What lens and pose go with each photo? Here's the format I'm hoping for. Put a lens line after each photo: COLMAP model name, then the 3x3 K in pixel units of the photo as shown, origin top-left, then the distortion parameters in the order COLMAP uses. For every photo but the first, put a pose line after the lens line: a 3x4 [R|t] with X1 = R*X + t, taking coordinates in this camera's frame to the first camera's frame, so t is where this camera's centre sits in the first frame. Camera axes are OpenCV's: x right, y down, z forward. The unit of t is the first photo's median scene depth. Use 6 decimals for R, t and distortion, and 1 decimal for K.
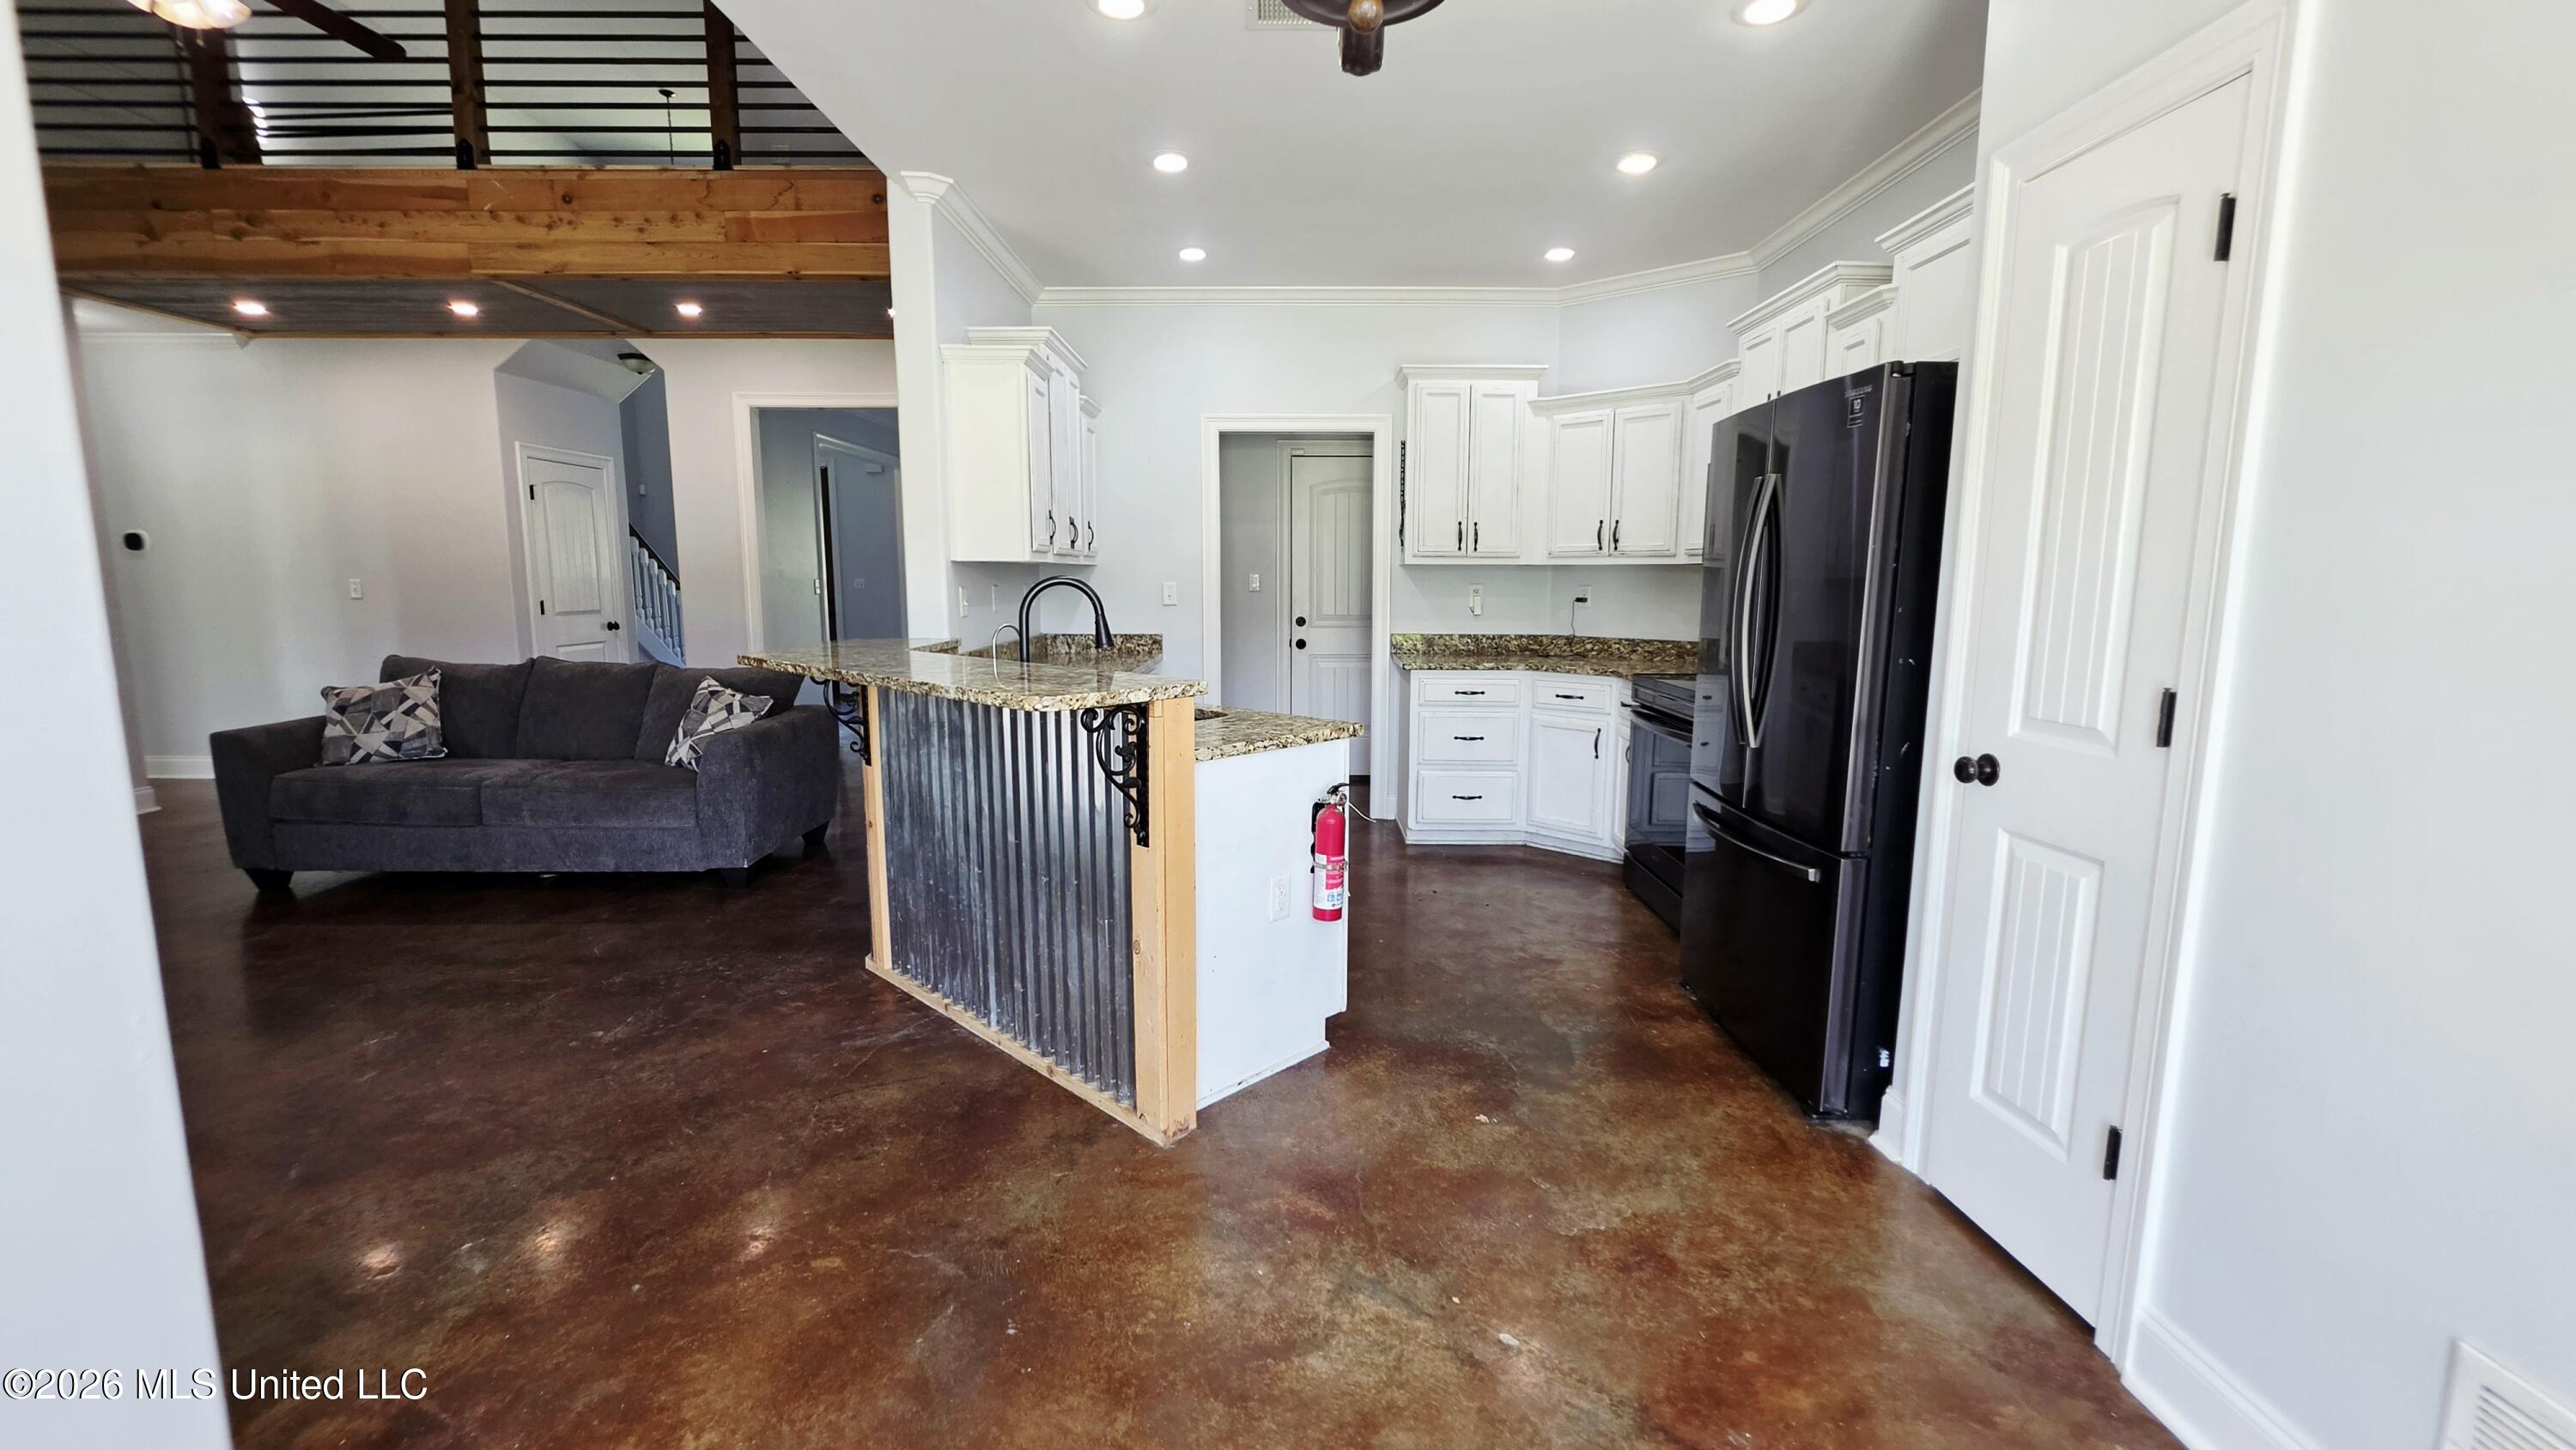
lens RADIAL K [[1029.5, 0, 1288.6], [0, 1029.5, 717.9], [0, 0, 1]] dist [-0.008781, 0.002015]
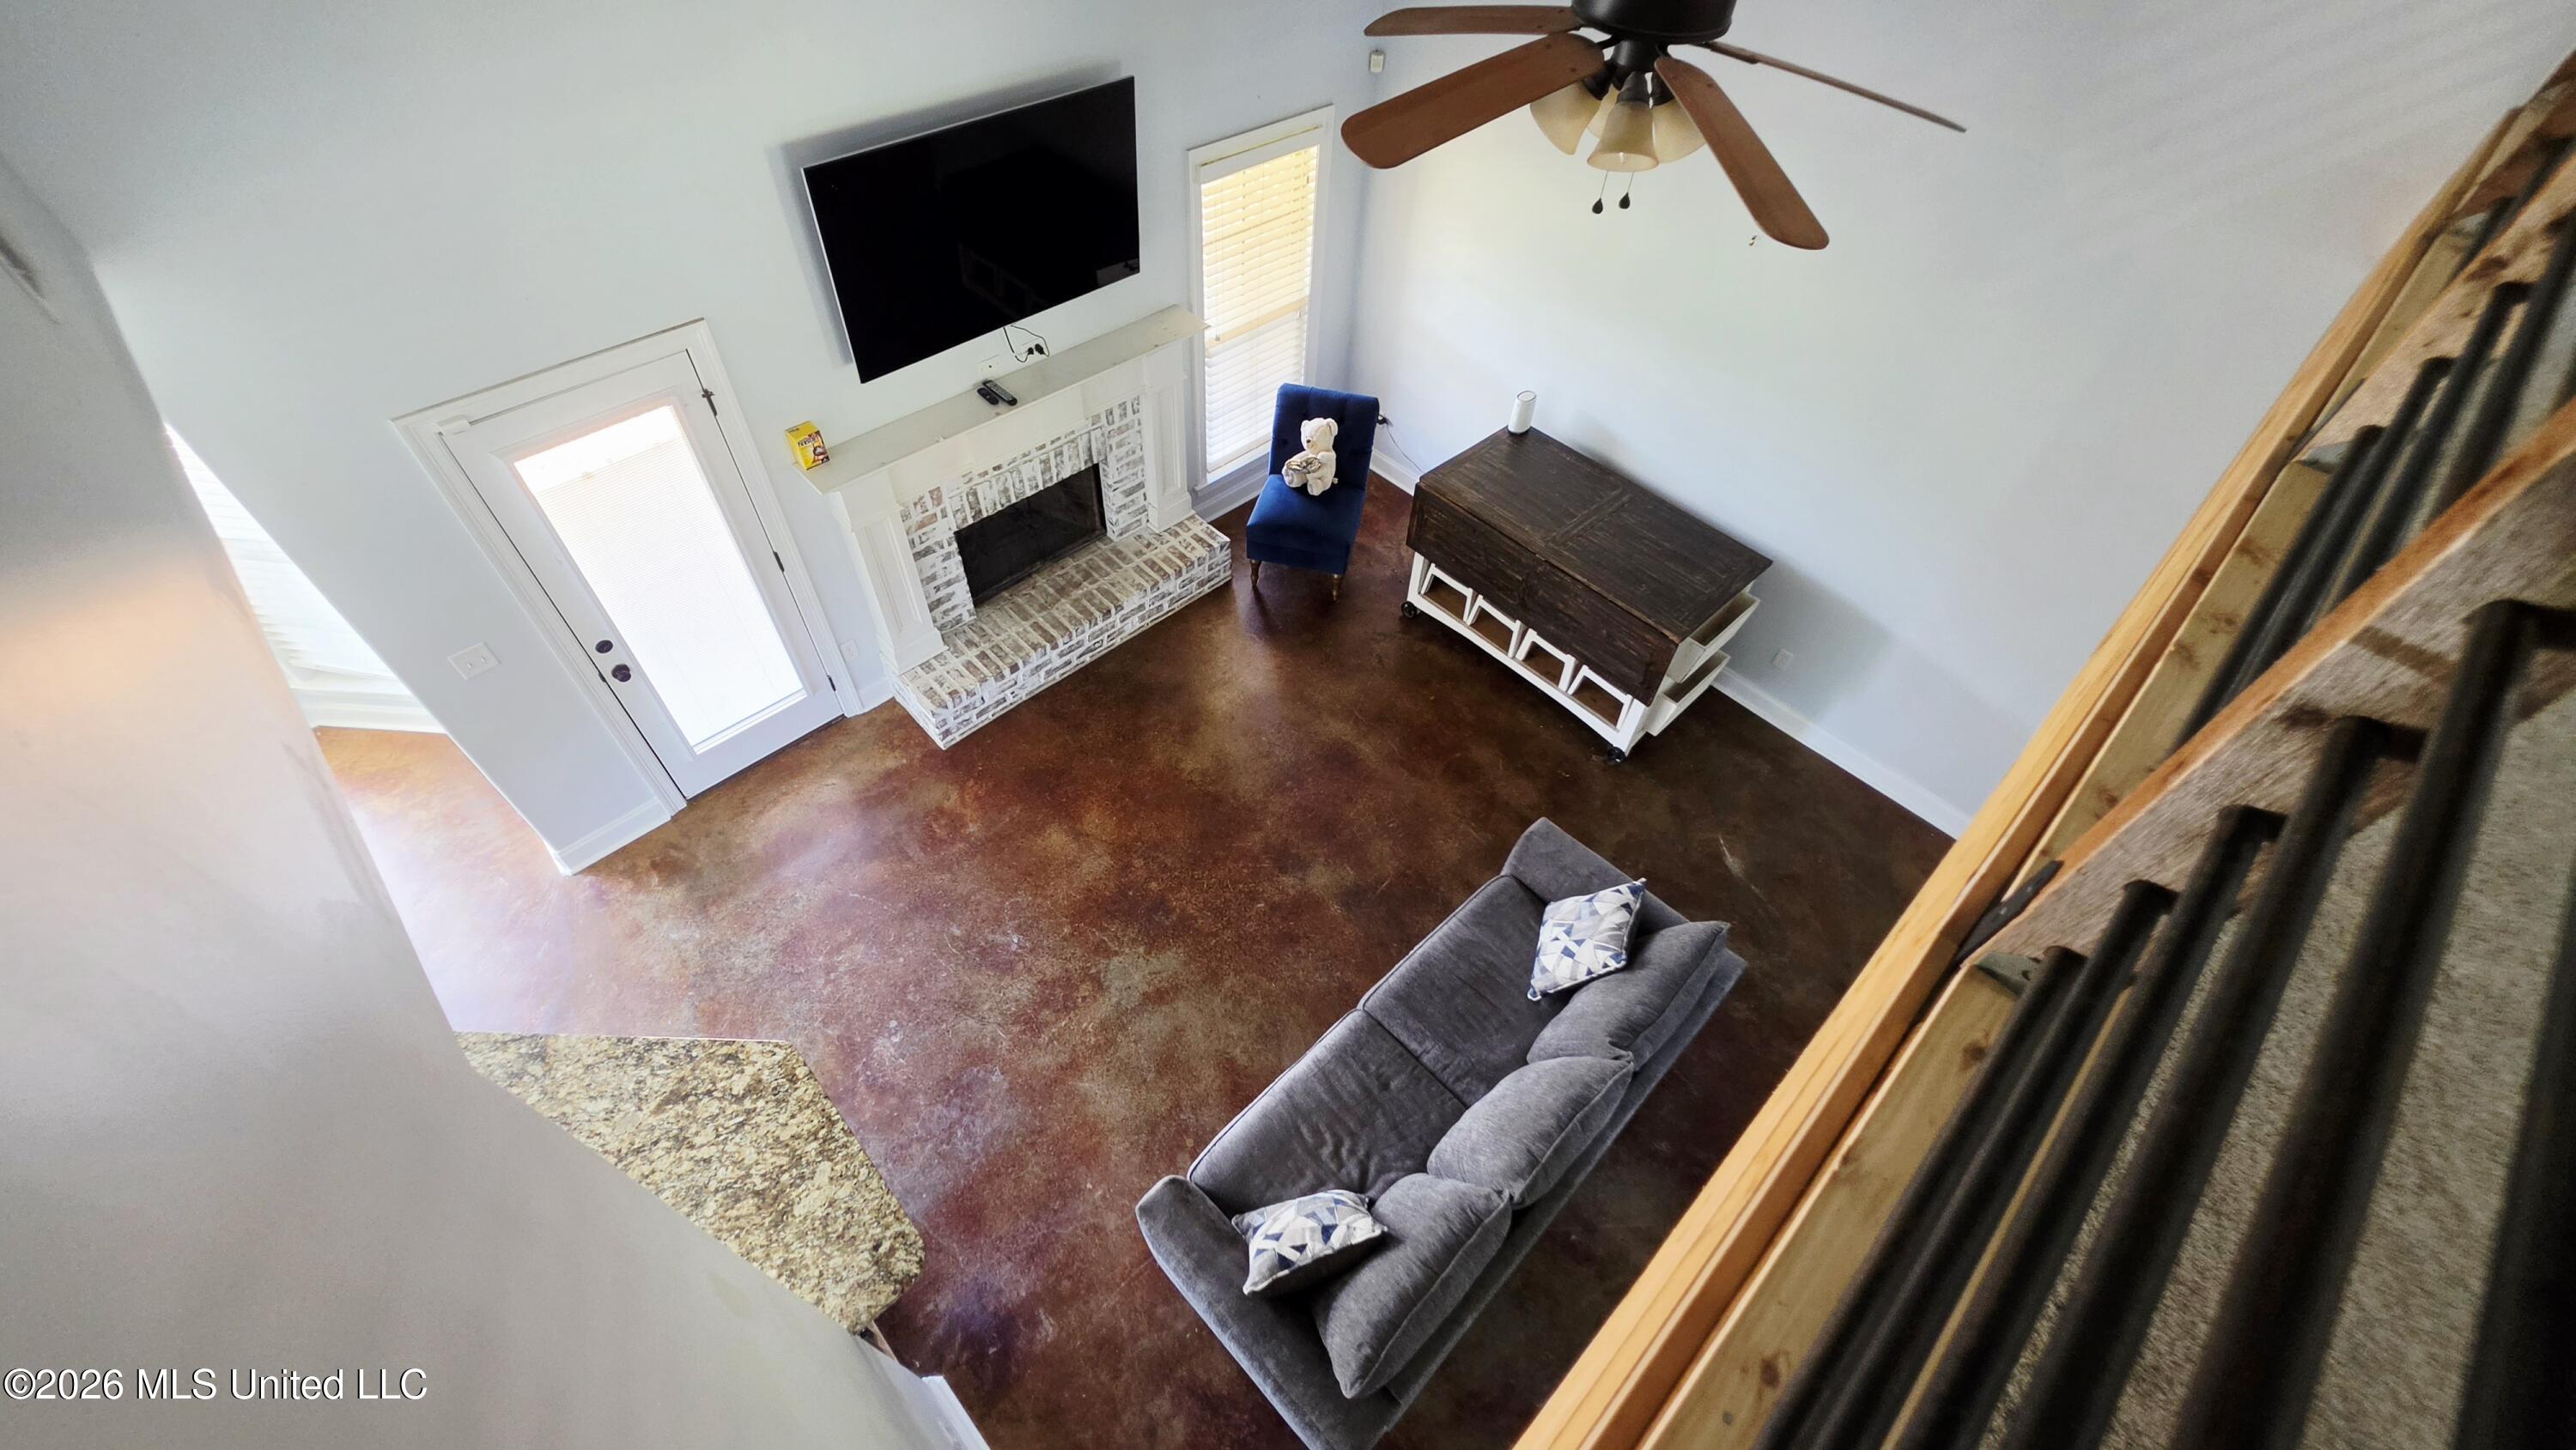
lens RADIAL K [[1029.5, 0, 1288.6], [0, 1029.5, 717.9], [0, 0, 1]] dist [-0.008781, 0.002015]
pose [[-0.724278, 0.501943, -0.472731, -0.378830], [-0.142900, 0.561448, 0.815081, -0.714391], [0.674538, 0.657898, -0.334916, 0.948584]]
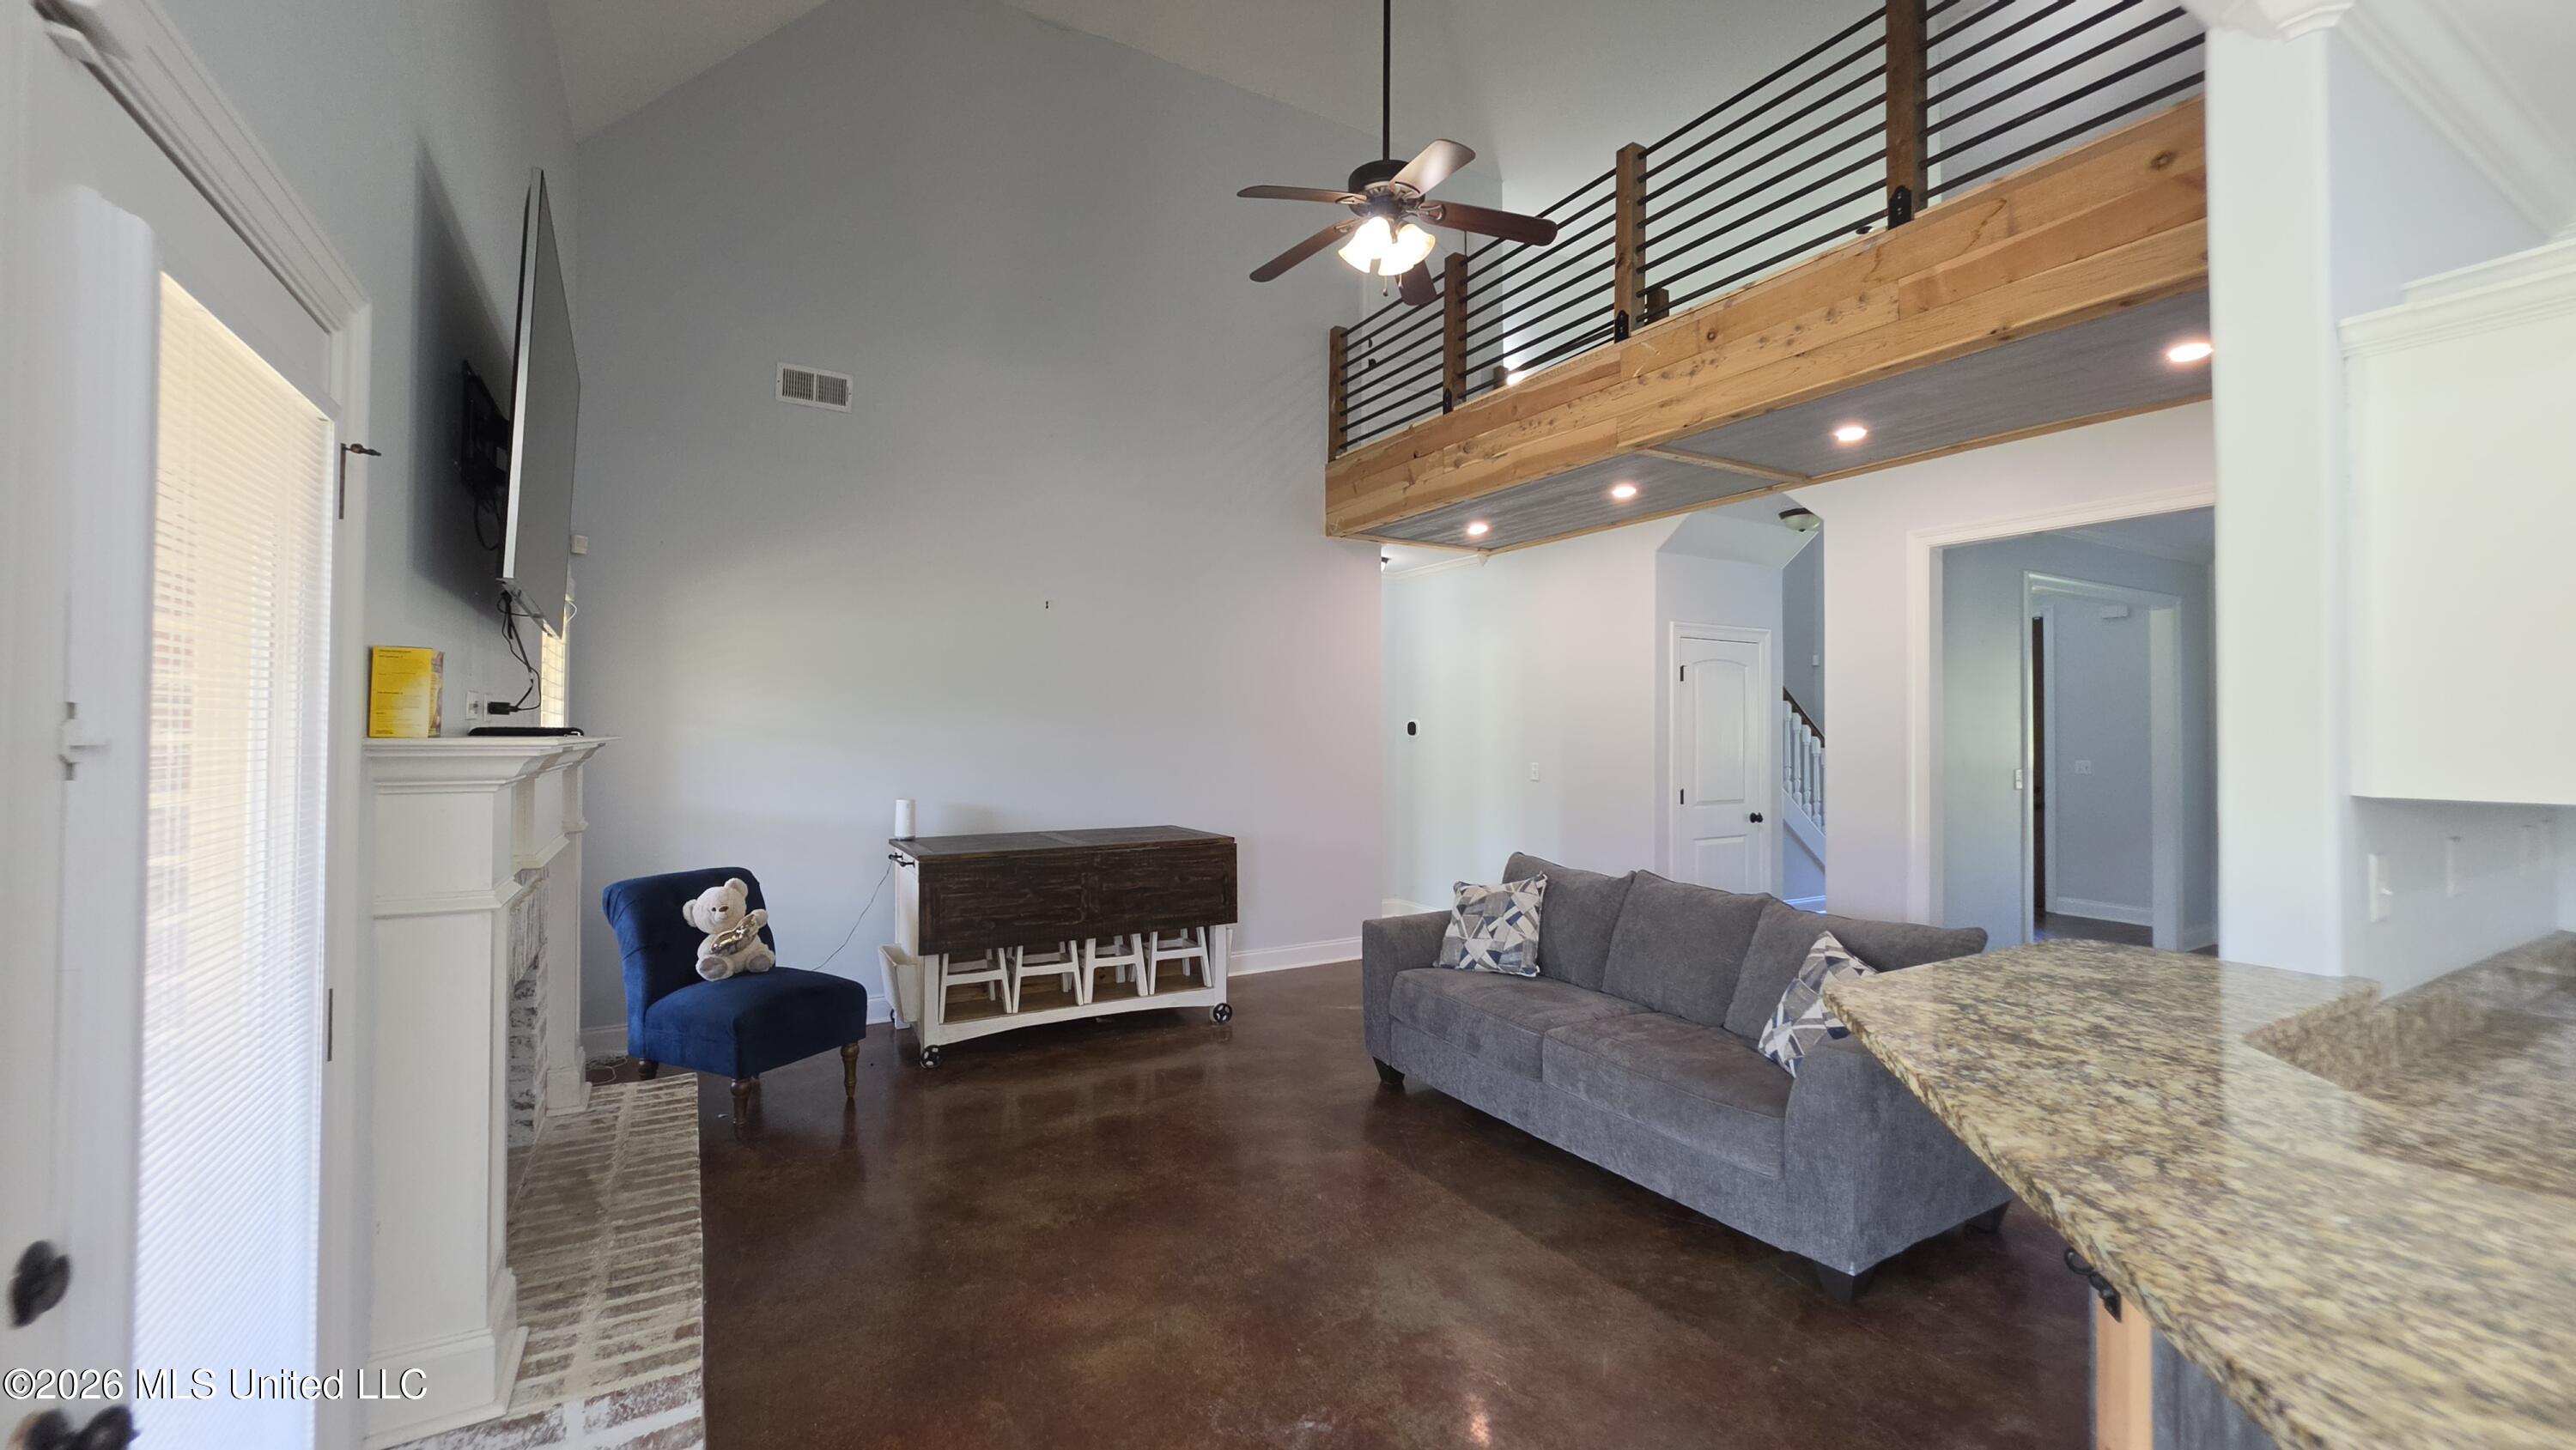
lens RADIAL K [[1029.5, 0, 1288.6], [0, 1029.5, 717.9], [0, 0, 1]] dist [-0.008781, 0.002015]
pose [[0.498459, -0.014755, -0.866787, -0.145912], [-0.119588, 0.989126, -0.085609, -0.078301], [0.858625, 0.146330, 0.491274, 0.326878]]
